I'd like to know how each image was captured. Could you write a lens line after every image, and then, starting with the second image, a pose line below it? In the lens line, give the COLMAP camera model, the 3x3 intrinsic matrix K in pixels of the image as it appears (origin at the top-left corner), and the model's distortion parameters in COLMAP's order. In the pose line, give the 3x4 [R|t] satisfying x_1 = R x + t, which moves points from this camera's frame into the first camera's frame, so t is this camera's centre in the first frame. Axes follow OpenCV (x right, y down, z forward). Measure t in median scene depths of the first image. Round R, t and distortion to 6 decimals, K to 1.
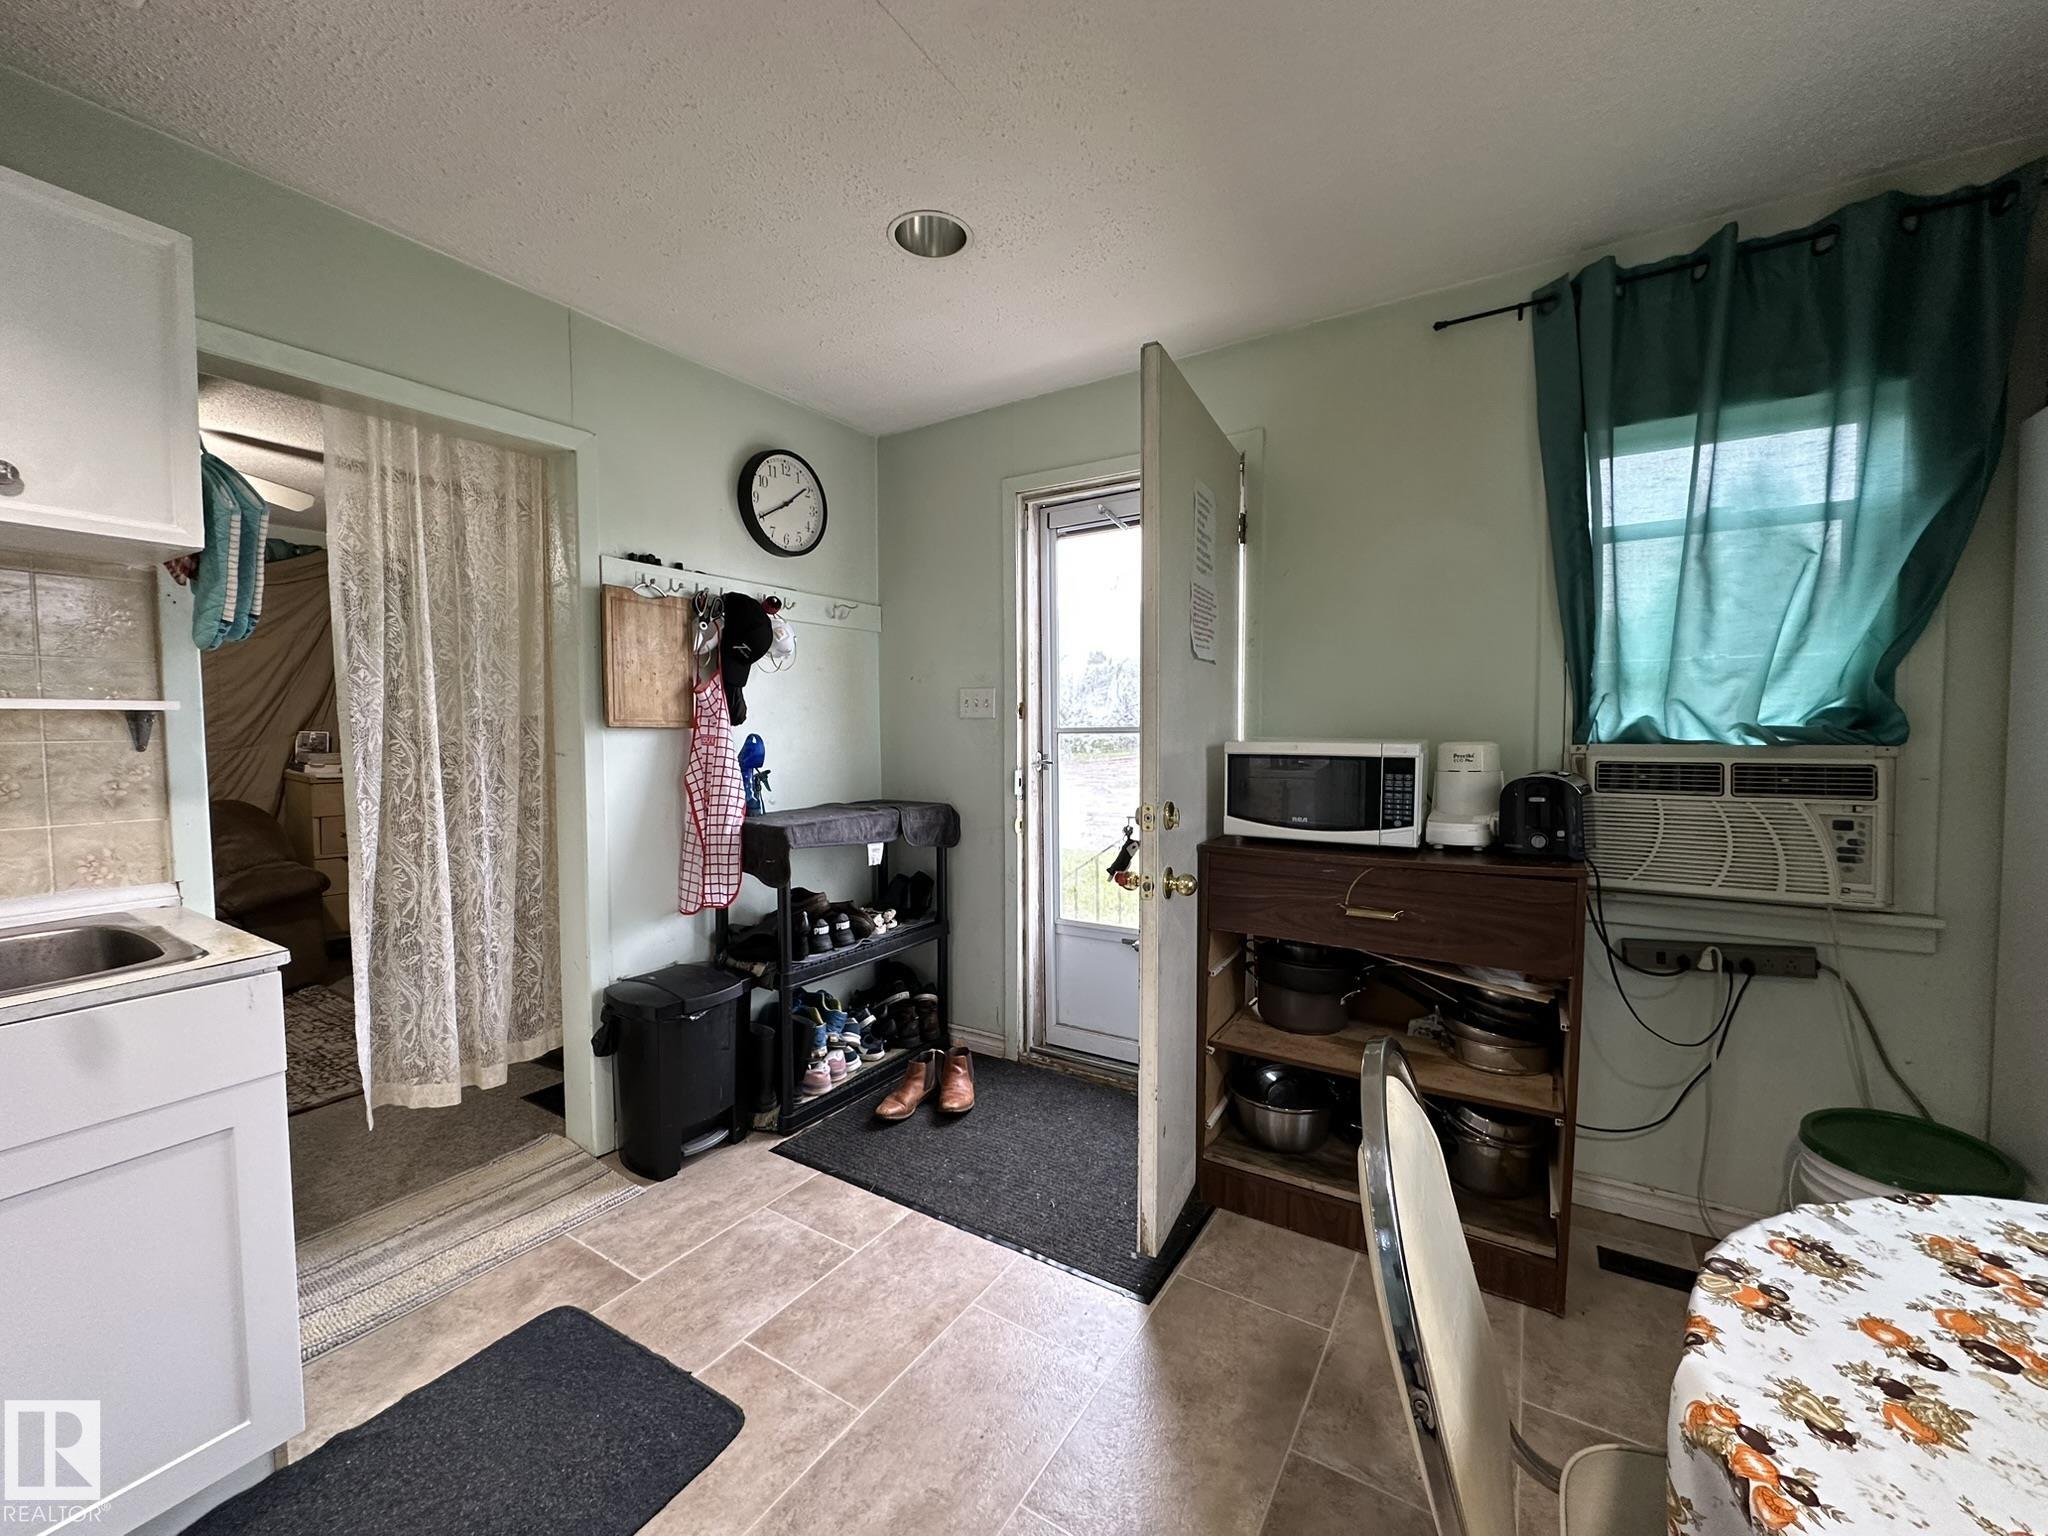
lens RADIAL K [[813.2, 0, 1022.8], [0, 813.2, 767.1], [0, 0, 1]] dist [-0.003929, 0.000654]
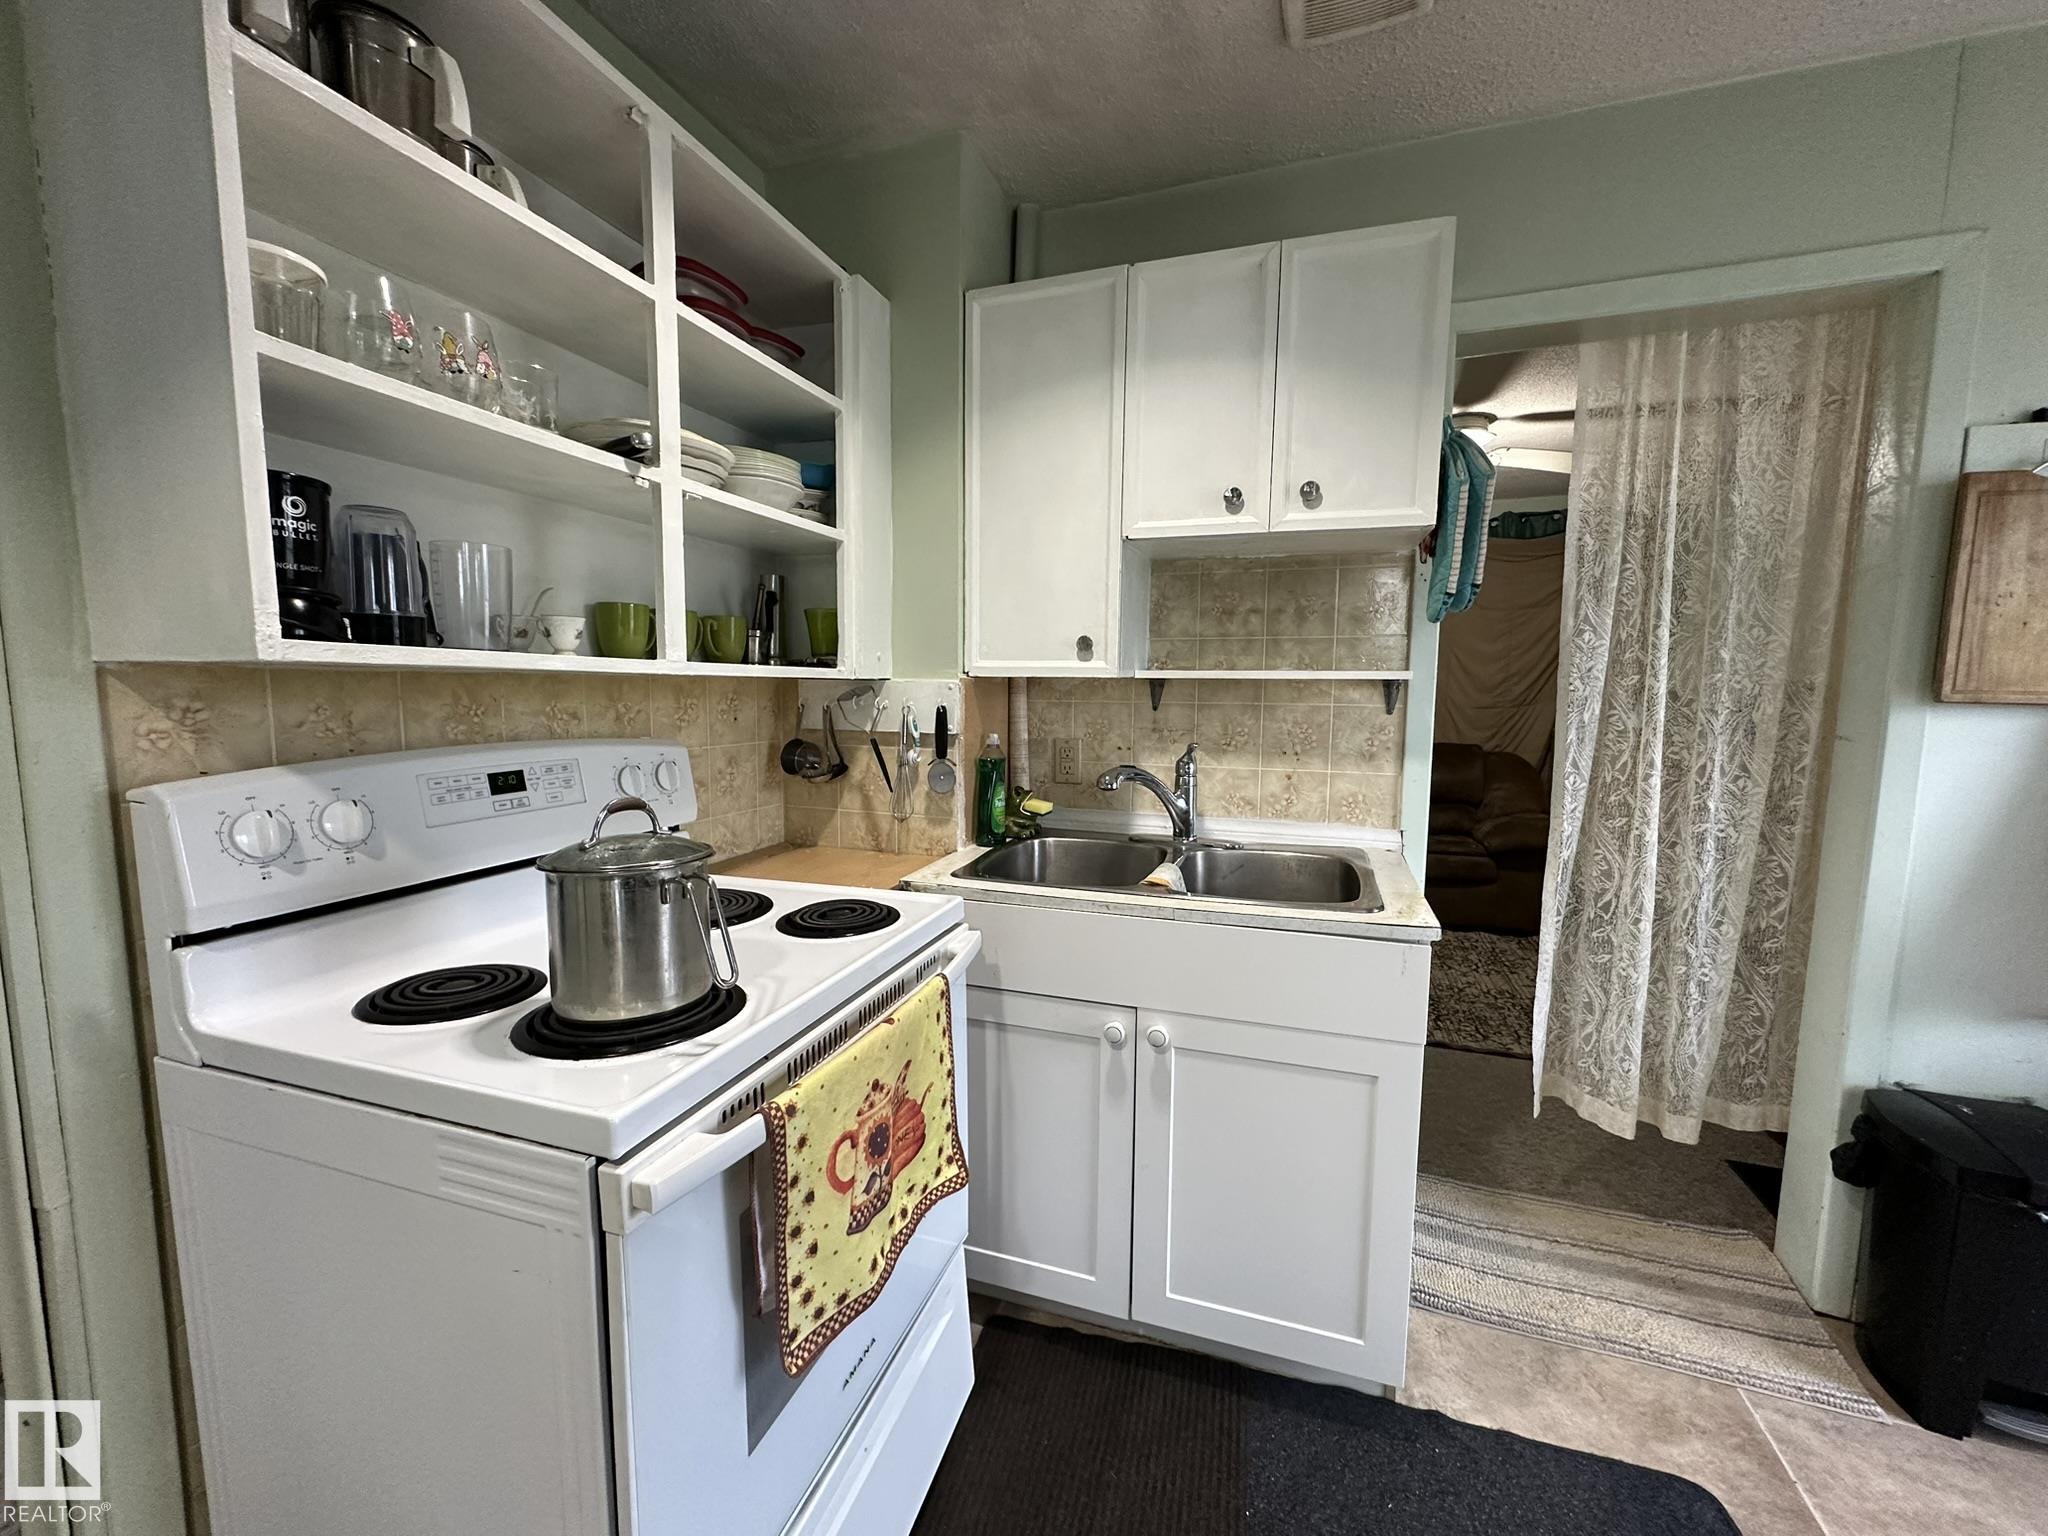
lens RADIAL K [[813.2, 0, 1023.5], [0, 813.2, 767.6], [0, 0, 1]] dist [-0.003929, 0.000654]
pose [[0.224187, 0.108692, -0.968466, -0.054733], [-0.057856, 0.993493, 0.098107, -0.020809], [0.972827, 0.034037, 0.229017, 0.171191]]
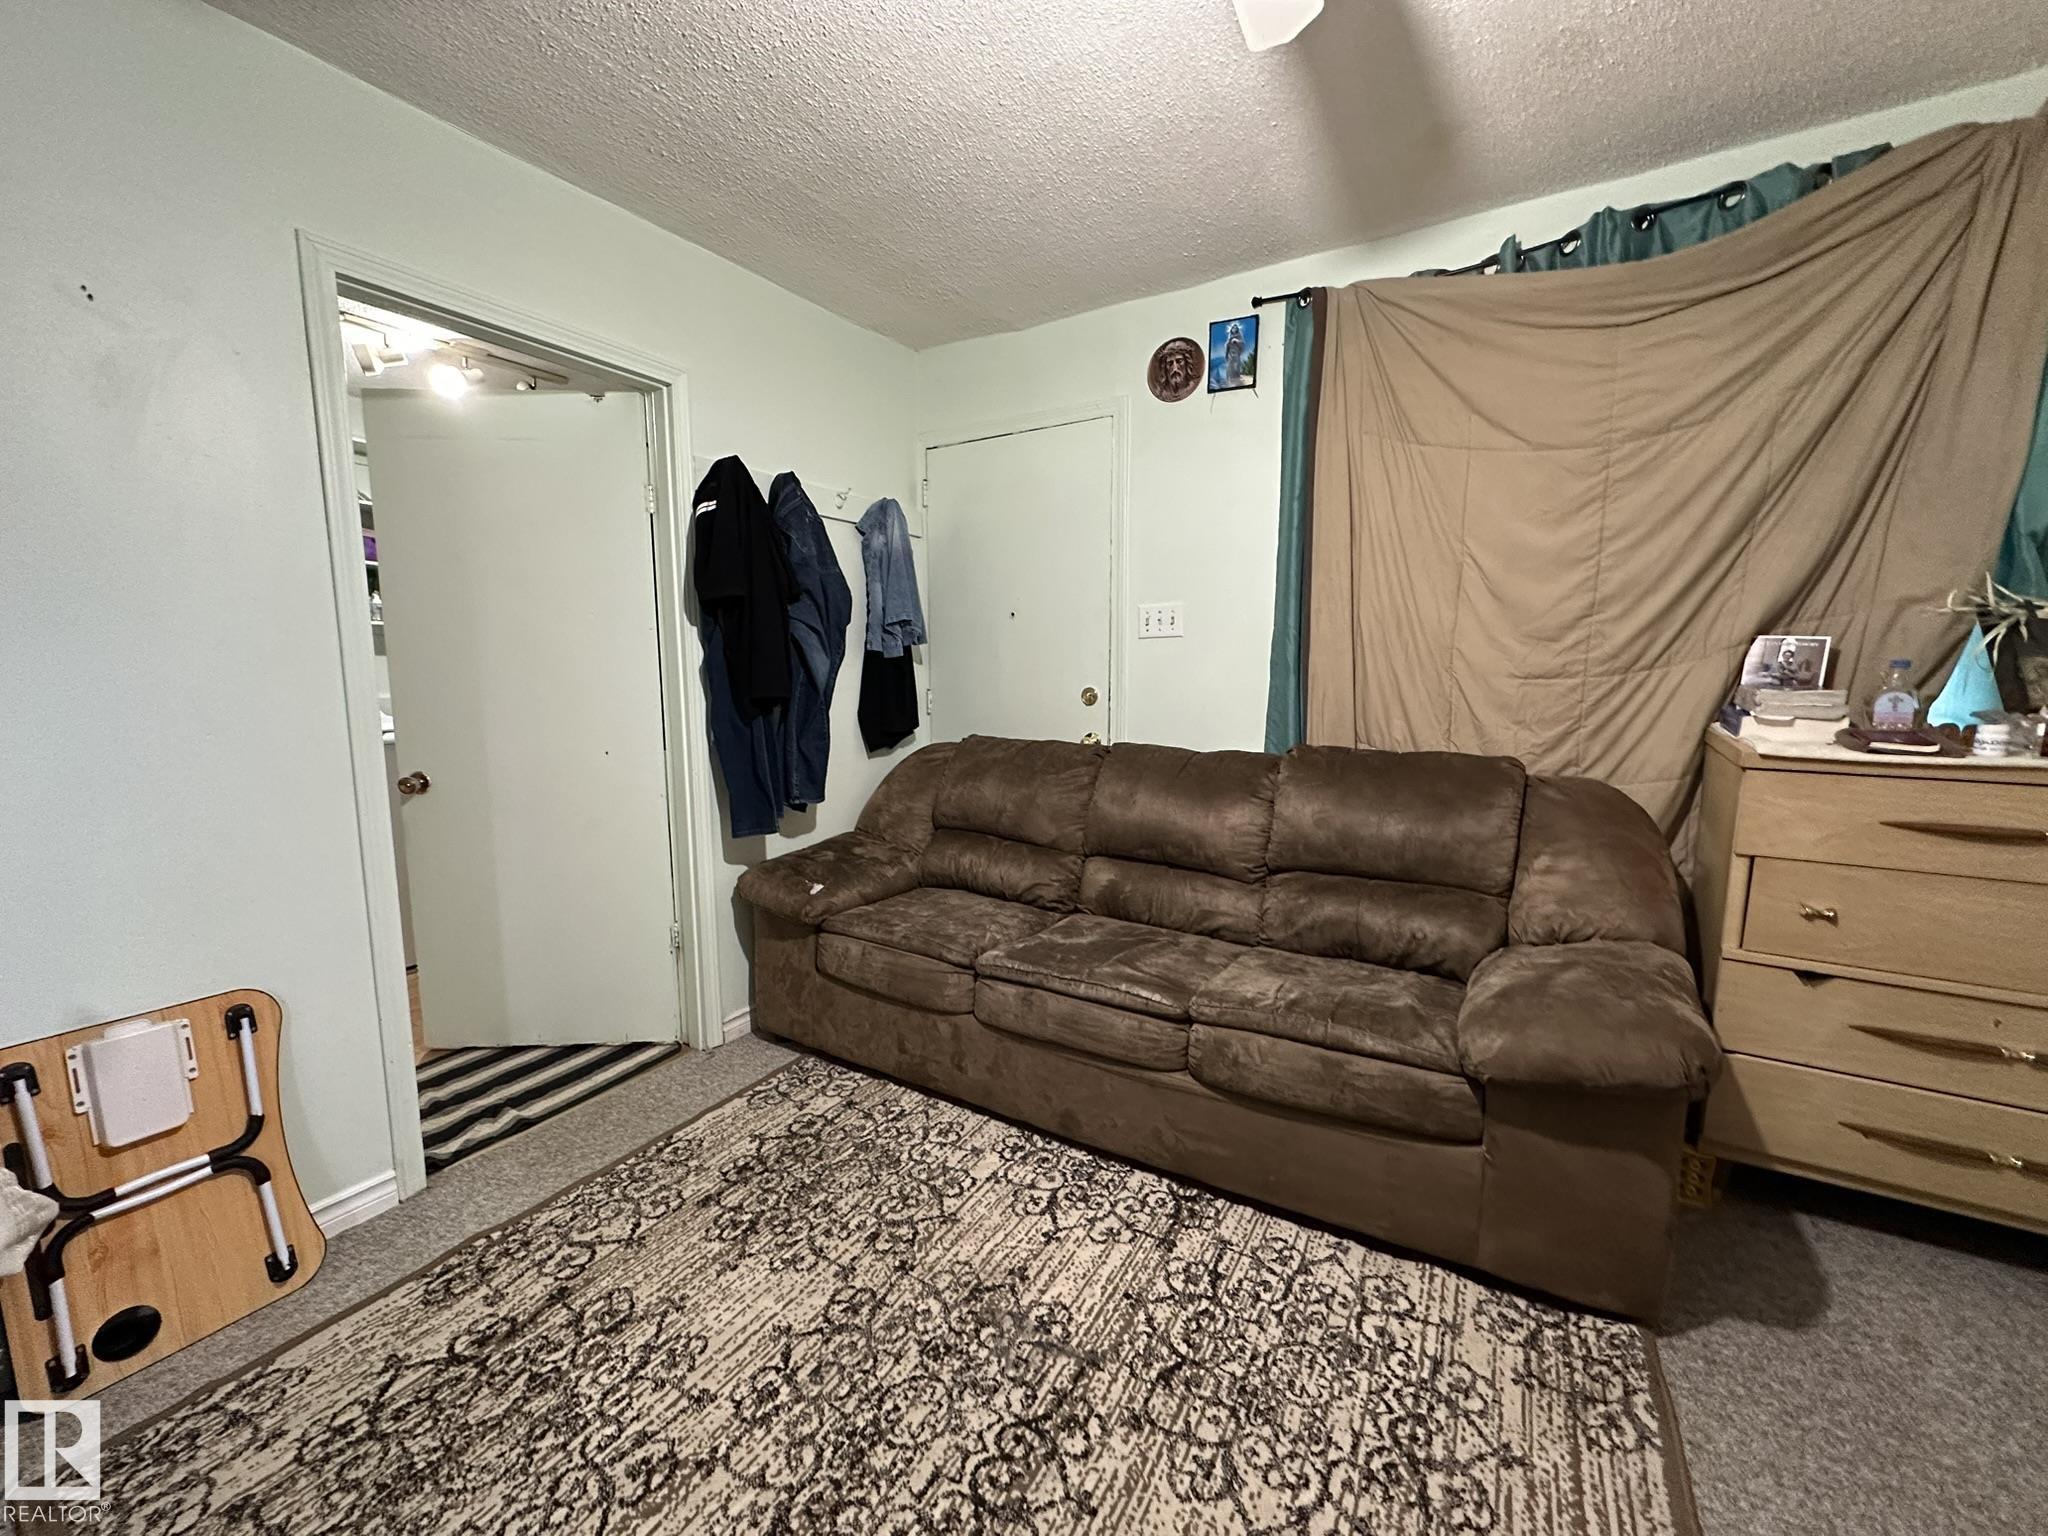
lens RADIAL K [[813.2, 0, 1021.6], [0, 813.2, 765.8], [0, 0, 1]] dist [-0.003929, 0.000654]
pose [[0.025138, 0.130355, -0.991149, -1.035013], [-0.047771, 0.990486, 0.129056, -0.028483], [0.998542, 0.044104, 0.031126, 1.326218]]
